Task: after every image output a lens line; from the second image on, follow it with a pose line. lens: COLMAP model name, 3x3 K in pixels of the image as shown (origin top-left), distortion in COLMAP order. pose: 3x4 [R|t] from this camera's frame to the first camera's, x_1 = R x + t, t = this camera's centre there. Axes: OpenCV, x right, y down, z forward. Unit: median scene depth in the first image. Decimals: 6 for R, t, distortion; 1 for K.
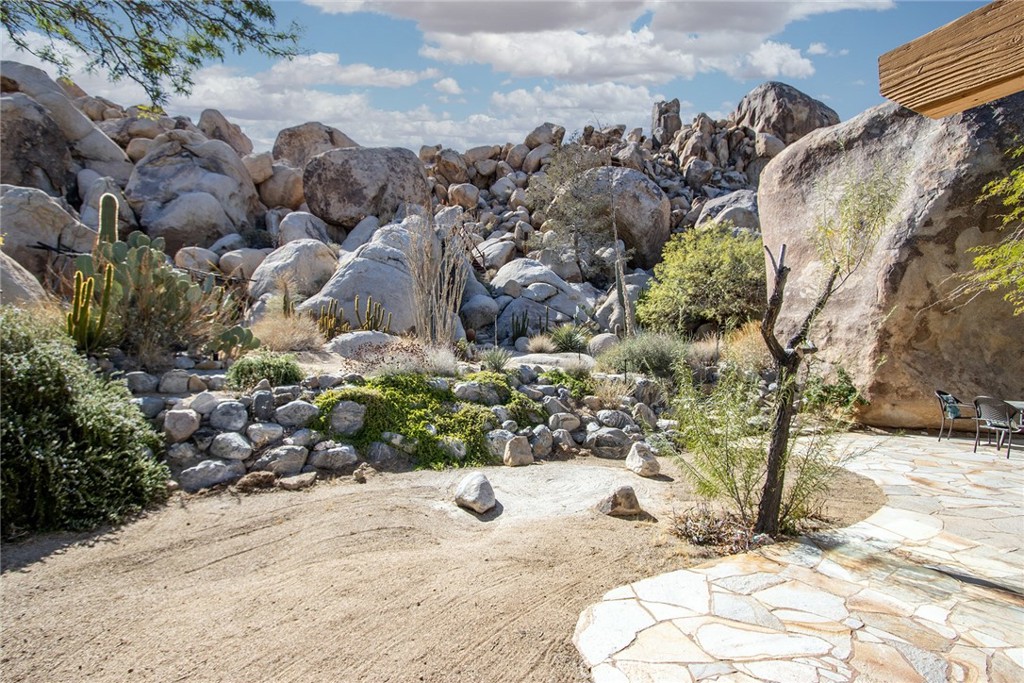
lens RADIAL K [[504.4, 0, 484.7], [0, 504.4, 345.0], [0, 0, 1]] dist [-0.017203, 0.000486]
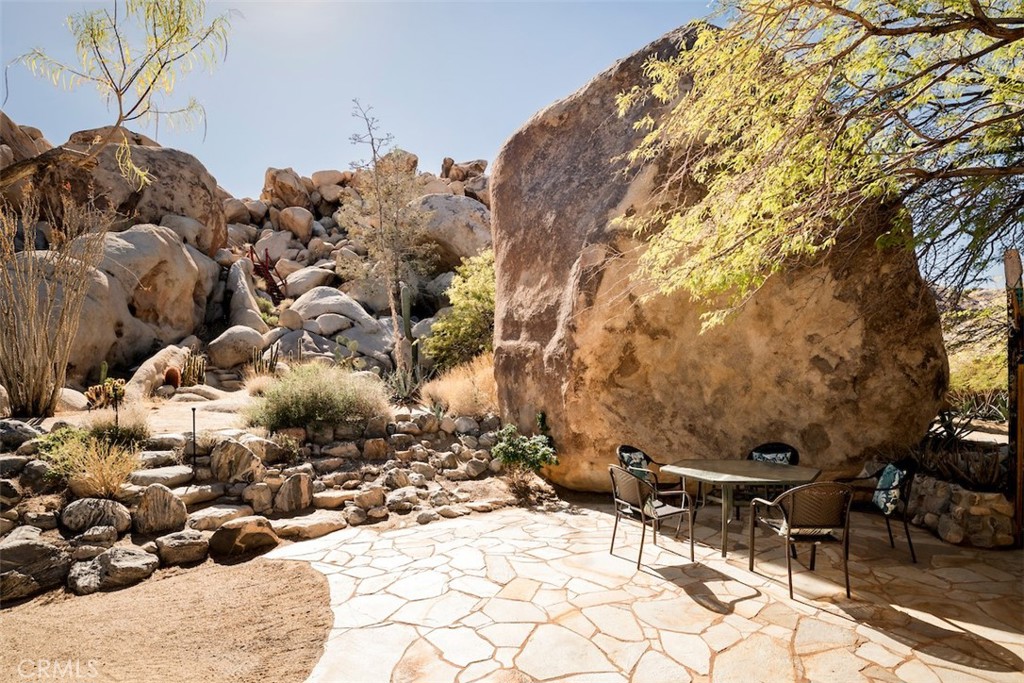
lens RADIAL K [[486.6, 0, 497.6], [0, 486.6, 395.0], [0, 0, 1]] dist [-0.021318, -0.001261]
pose [[0.978127, -0.016887, 0.207323, 0.542100], [0.012919, 0.999707, 0.020476, 0.004180], [-0.207608, -0.017349, 0.978058, 0.339367]]
